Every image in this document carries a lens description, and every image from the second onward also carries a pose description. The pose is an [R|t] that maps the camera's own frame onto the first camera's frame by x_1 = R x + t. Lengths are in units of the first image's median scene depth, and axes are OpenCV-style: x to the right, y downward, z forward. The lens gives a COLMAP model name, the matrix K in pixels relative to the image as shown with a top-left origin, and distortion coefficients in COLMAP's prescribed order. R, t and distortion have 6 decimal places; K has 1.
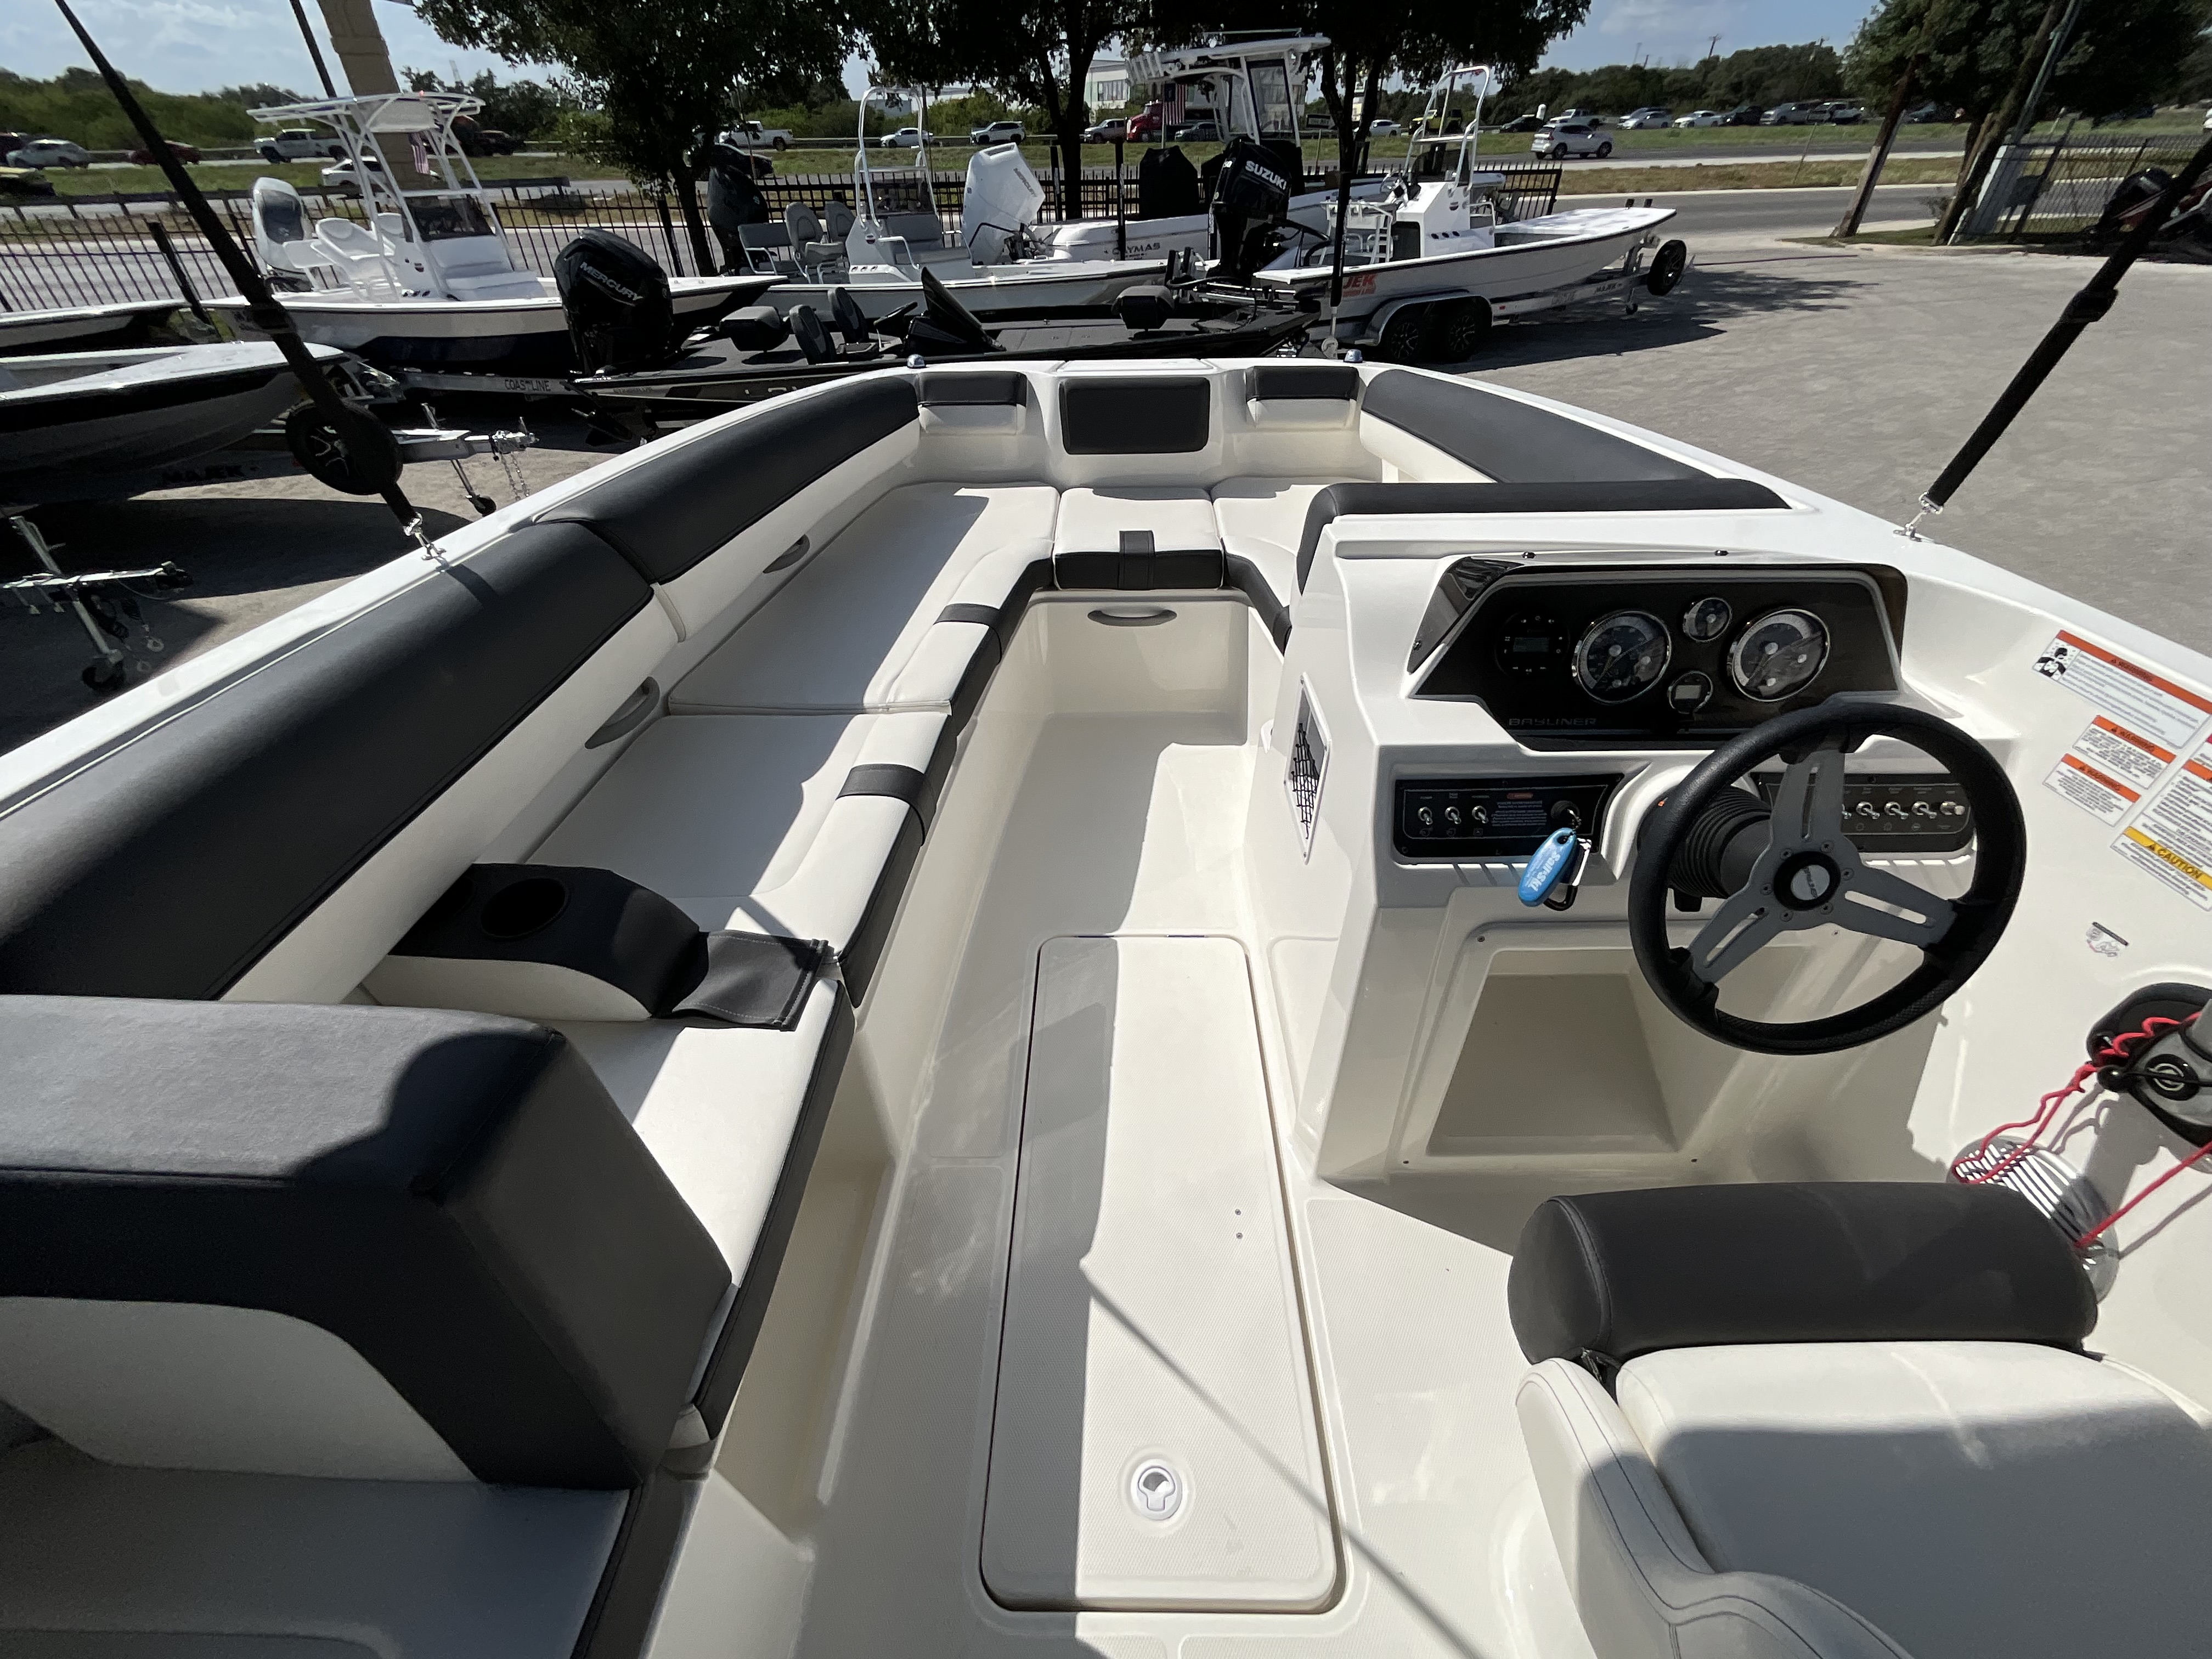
lens RADIAL K [[898.0, 0, 1112.9], [0, 898.0, 830.6], [0, 0, 1]] dist [0.003728, -0.001152]
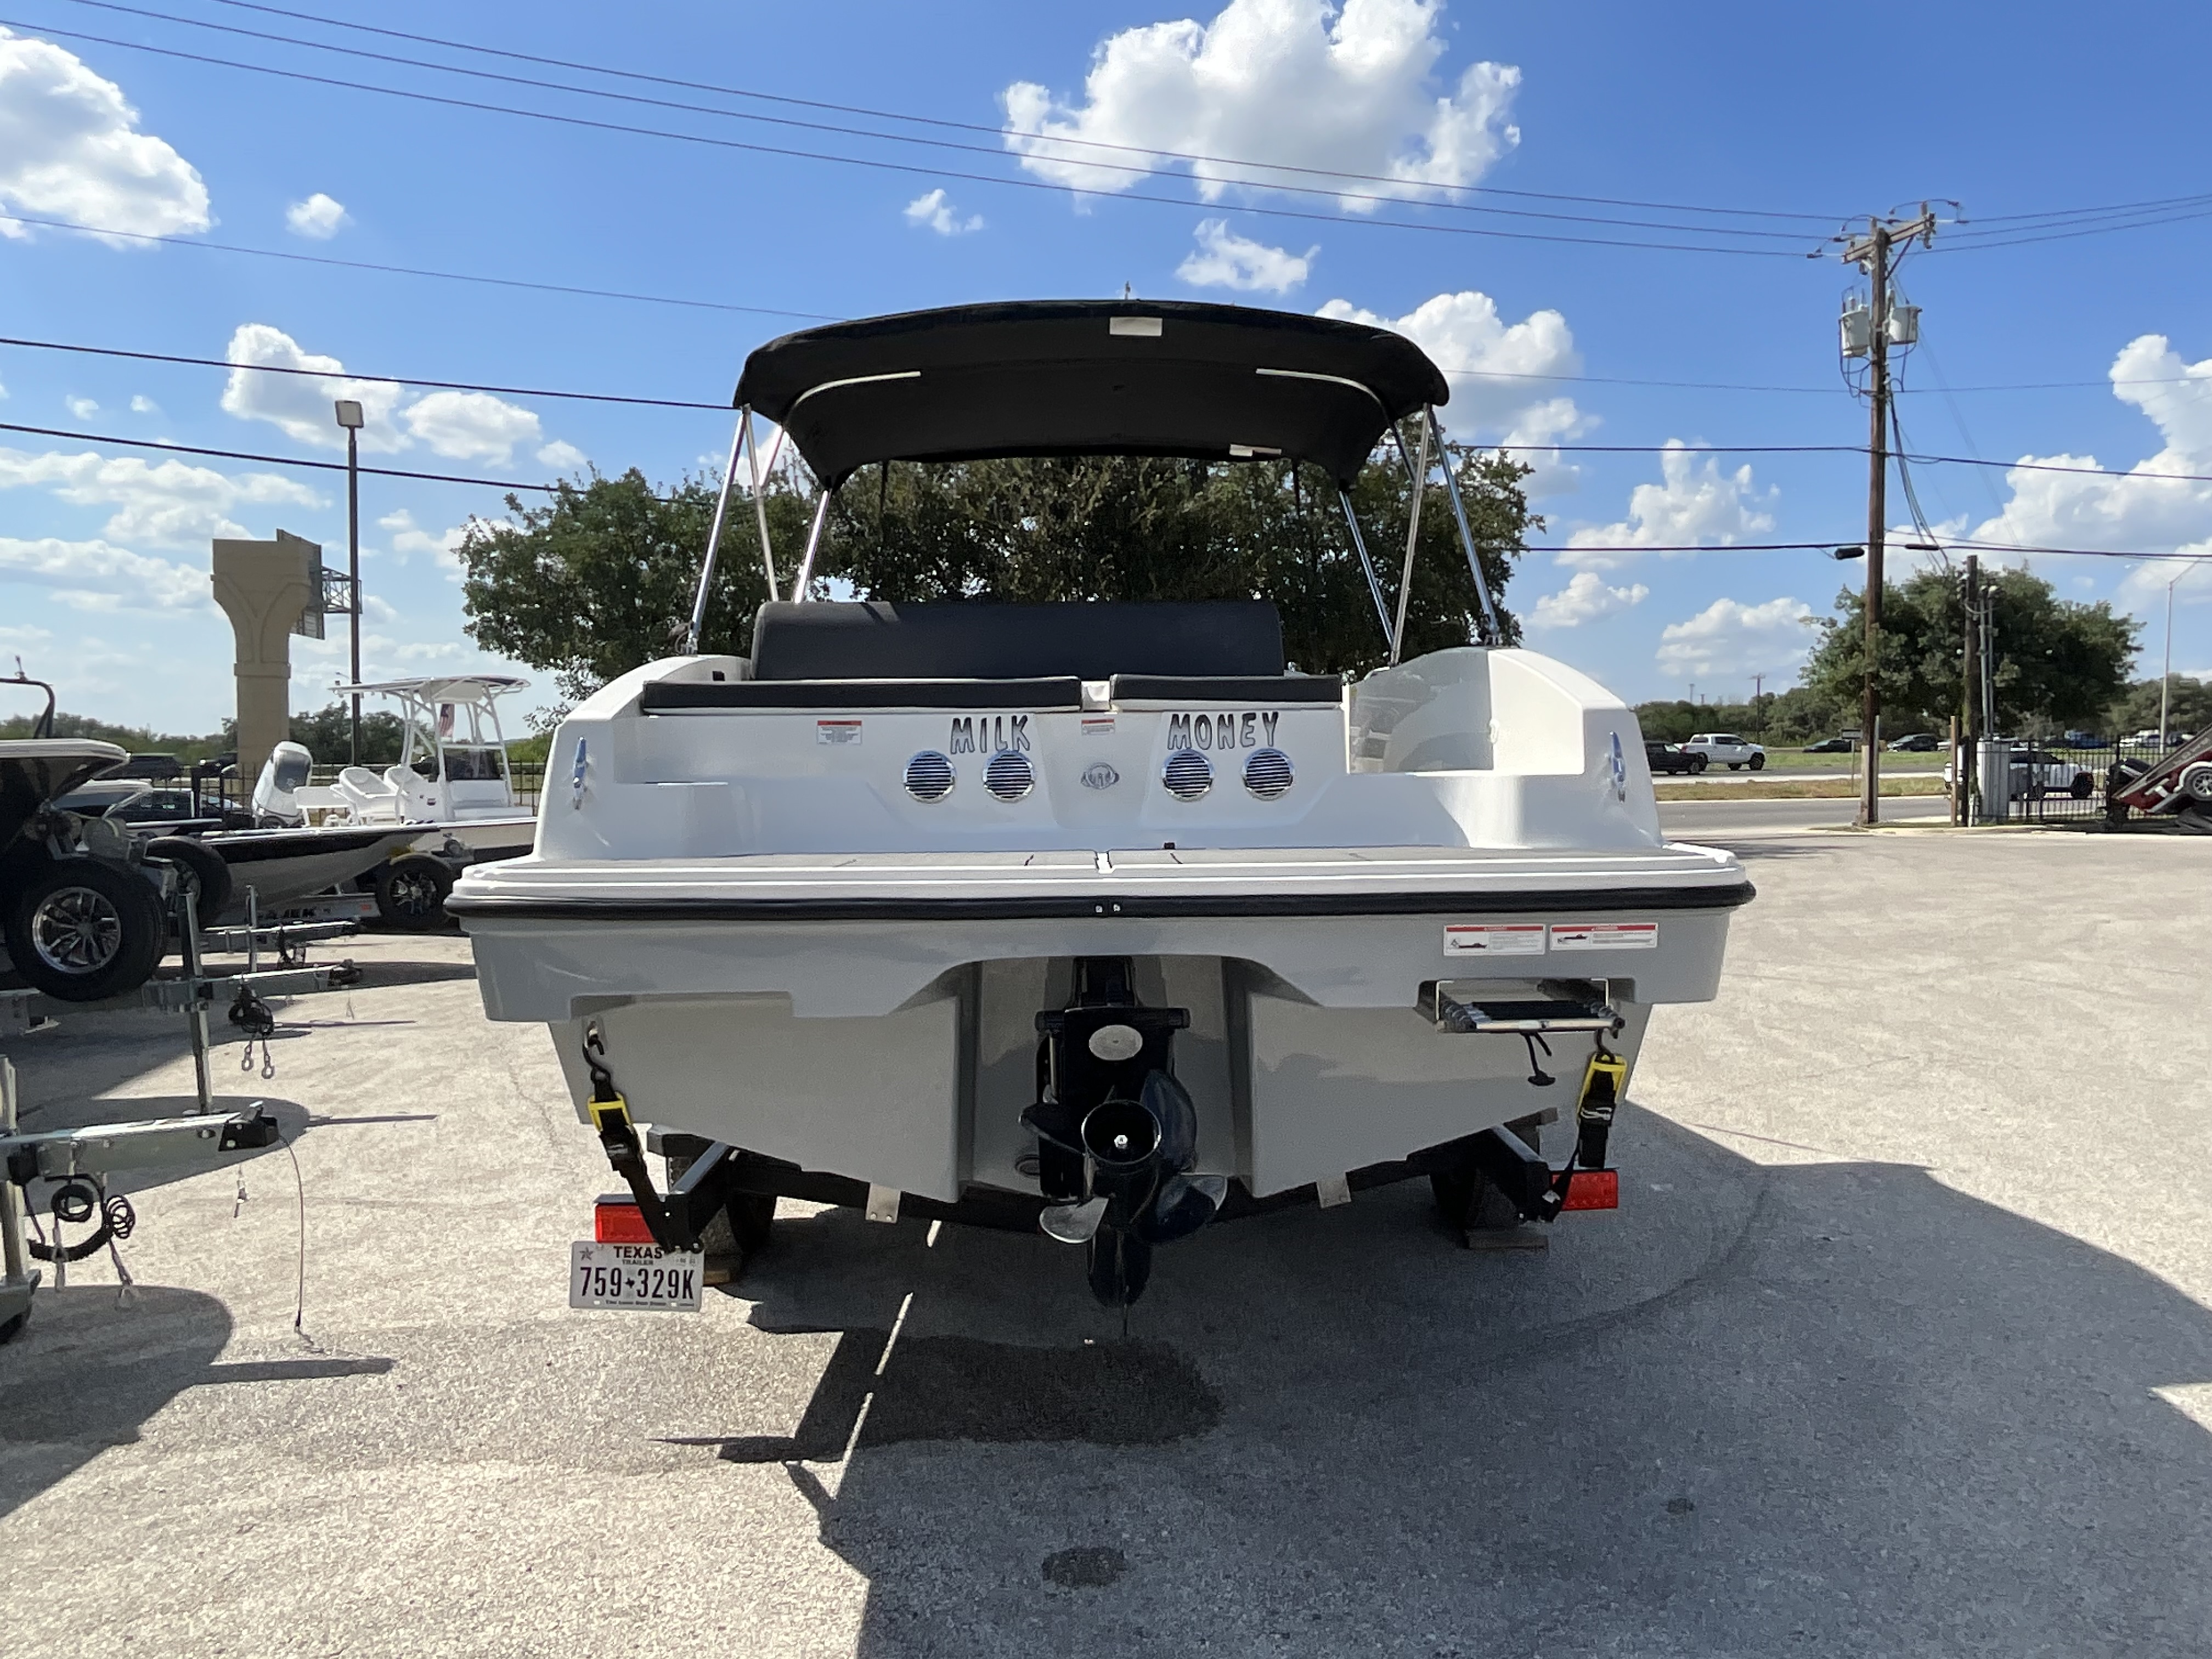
lens RADIAL K [[1421.2, 0, 1119.2], [0, 1421.2, 842.4], [0, 0, 1]] dist [-0.004274, 0.000052]
pose [[0.999593, -0.002536, 0.028408, 0.001246], [0.018324, 0.820390, -0.571511, 0.576282], [-0.021856, 0.571799, 0.820103, -0.550112]]
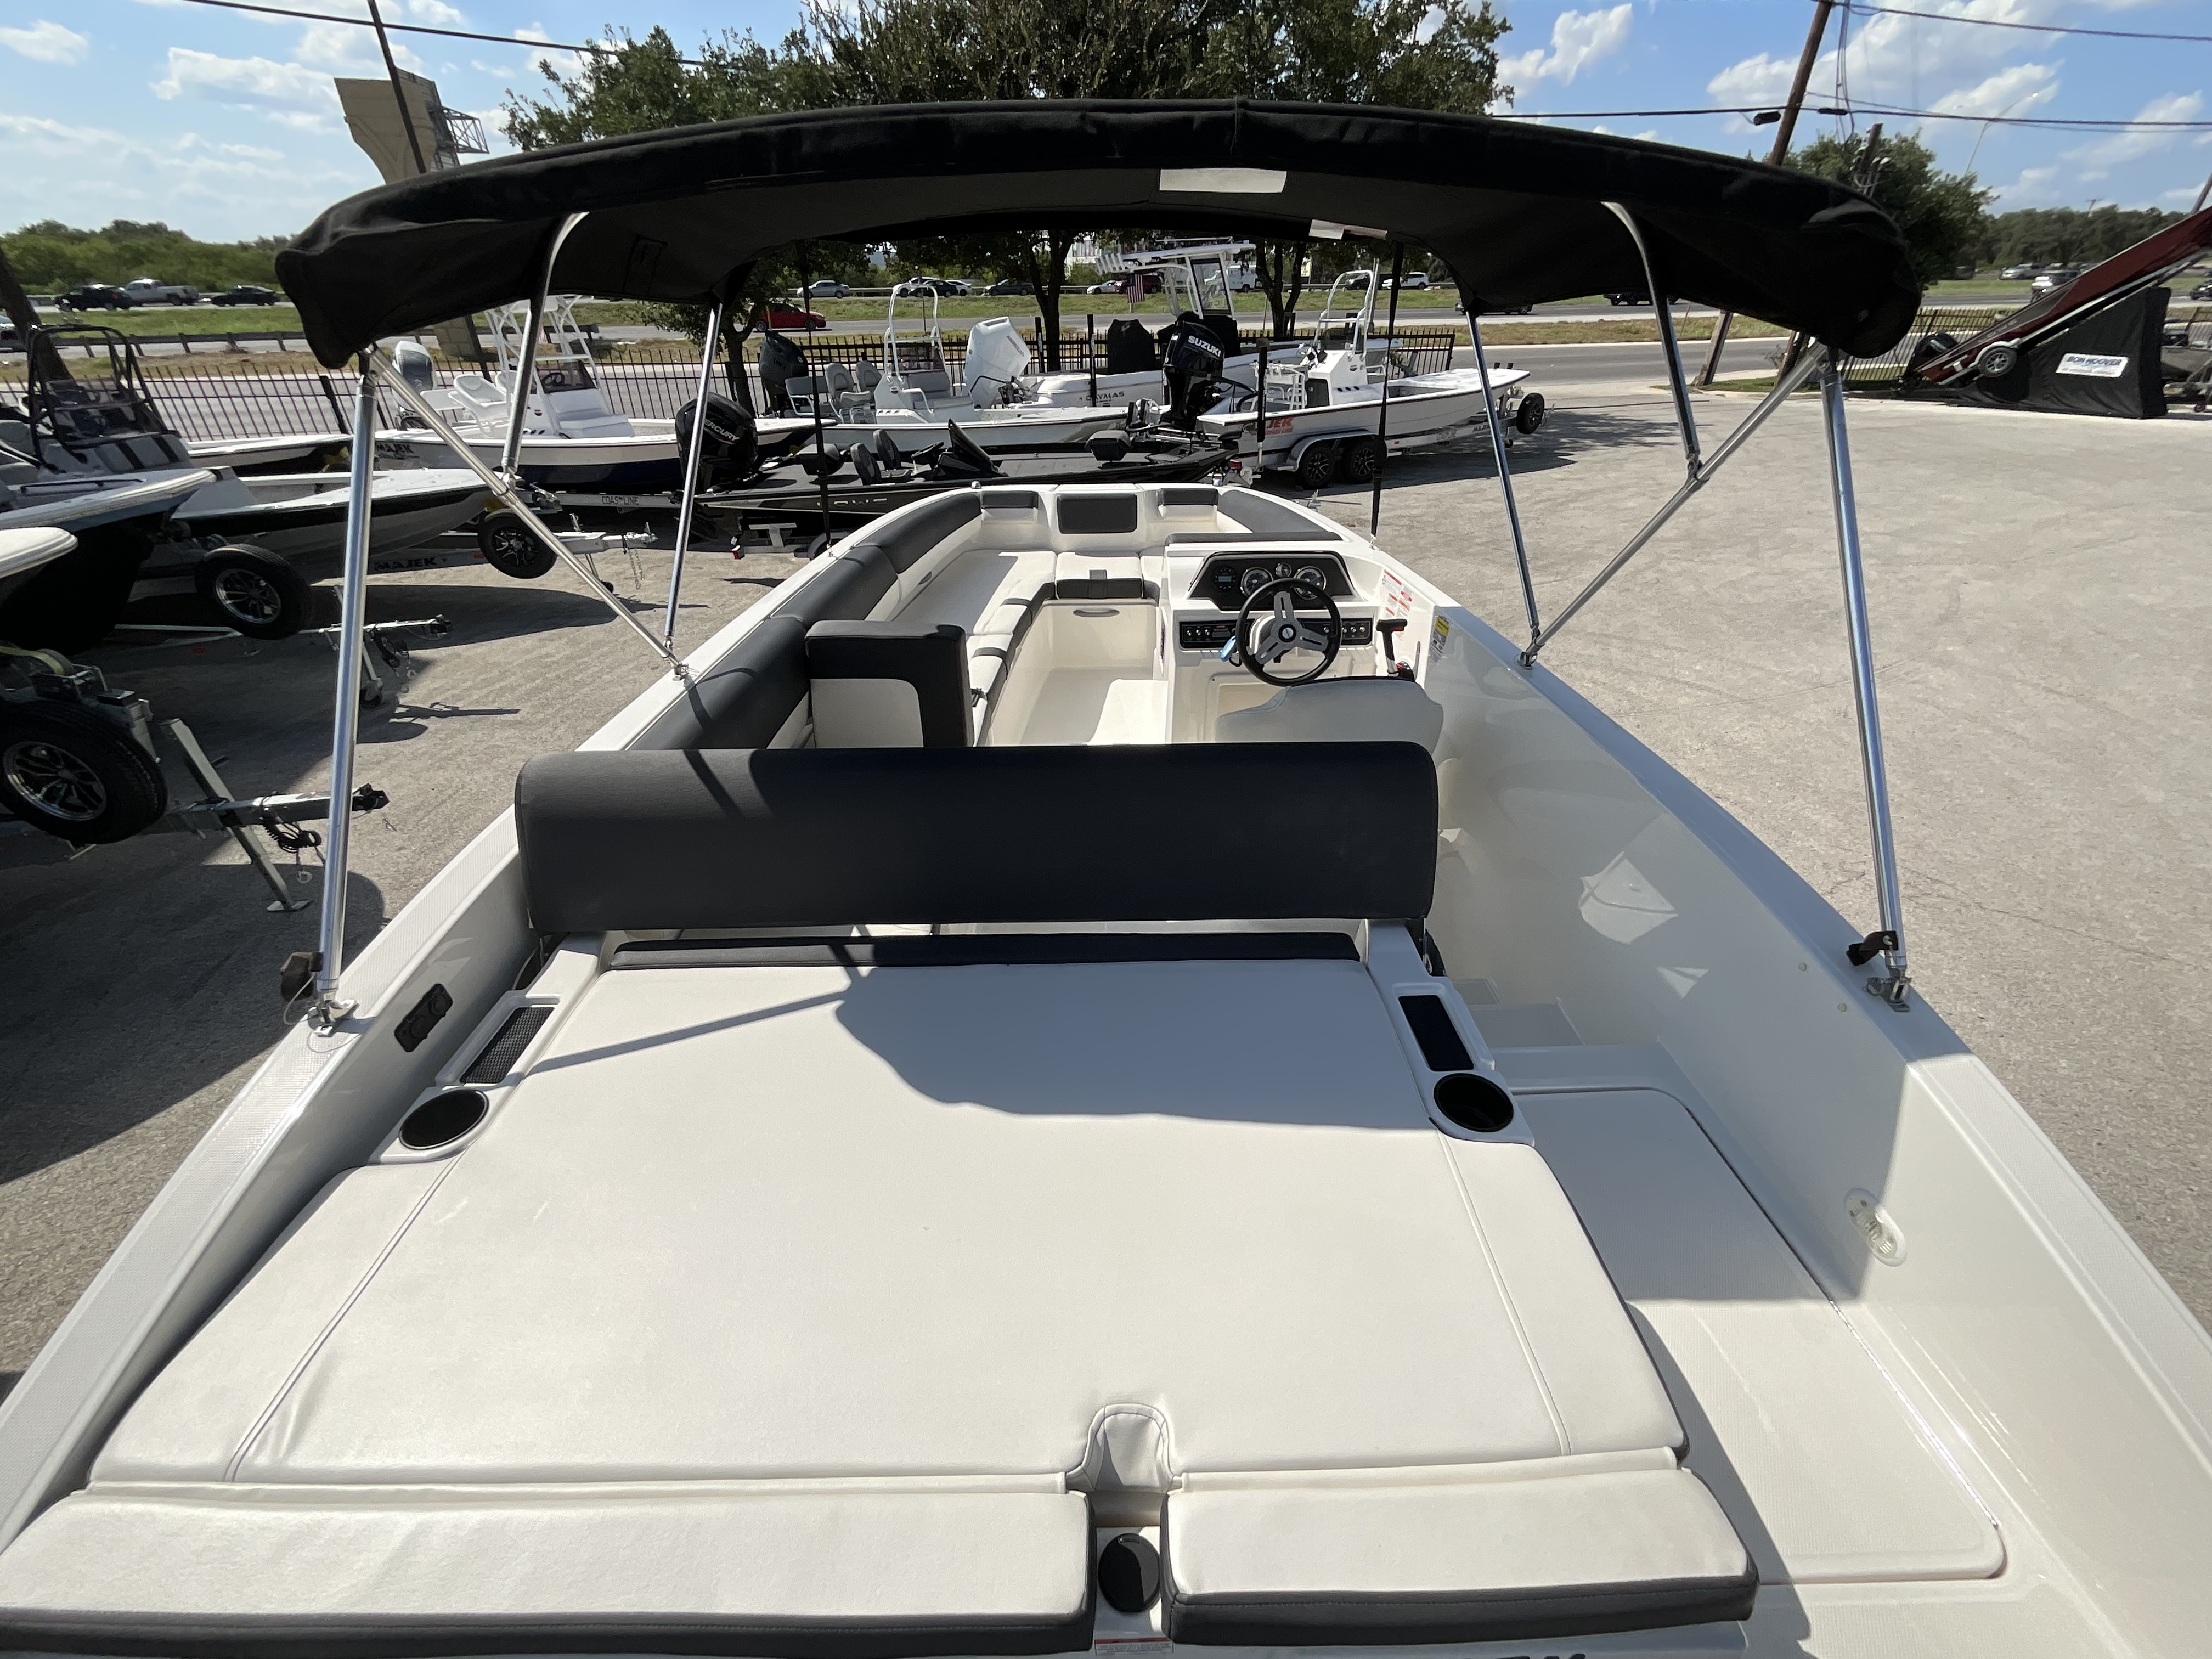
lens RADIAL K [[898.0, 0, 1112.0], [0, 898.0, 834.8], [0, 0, 1]] dist [0.003728, -0.001152]
pose [[0.999685, -0.007454, 0.023975, 0.002160], [0.009964, 0.994282, -0.106318, 0.157578], [-0.023045, 0.106523, 0.994043, -0.308581]]
